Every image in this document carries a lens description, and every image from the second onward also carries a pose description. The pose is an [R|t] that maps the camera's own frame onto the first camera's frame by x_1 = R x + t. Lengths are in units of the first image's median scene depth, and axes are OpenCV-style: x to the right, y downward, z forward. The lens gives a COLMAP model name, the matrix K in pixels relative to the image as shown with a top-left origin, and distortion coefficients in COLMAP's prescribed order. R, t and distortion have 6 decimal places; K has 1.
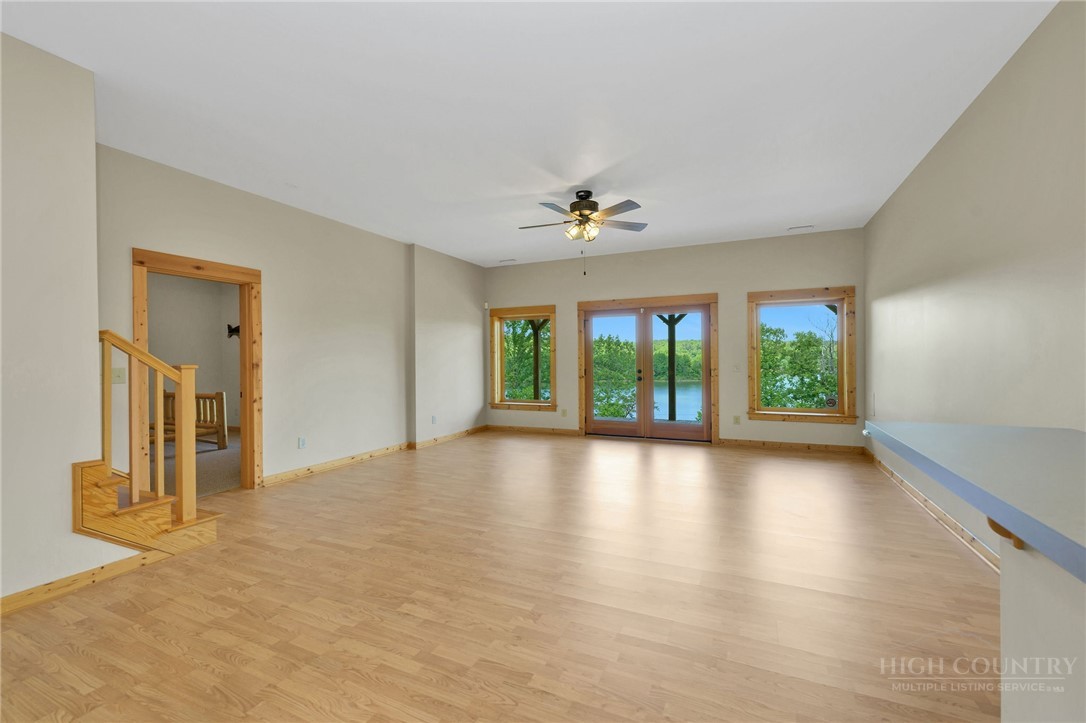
lens RADIAL K [[432.7, 0, 542.8], [0, 432.7, 361.7], [0, 0, 1]] dist [0.001218, 0.000566]
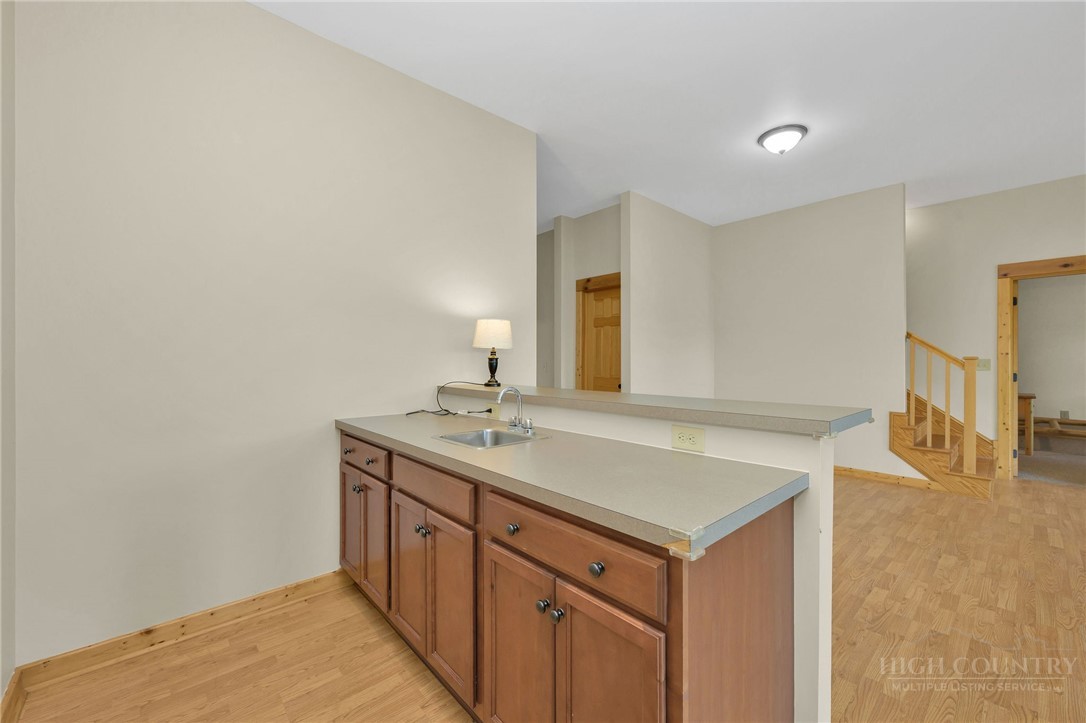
lens RADIAL K [[432.7, 0, 542.2], [0, 432.7, 359.8], [0, 0, 1]] dist [0.001218, 0.000566]
pose [[-0.380009, 0.012231, -0.924902, 1.059503], [0.003373, 0.999924, 0.011837, -0.005090], [0.924977, 0.001378, -0.380021, 0.341170]]
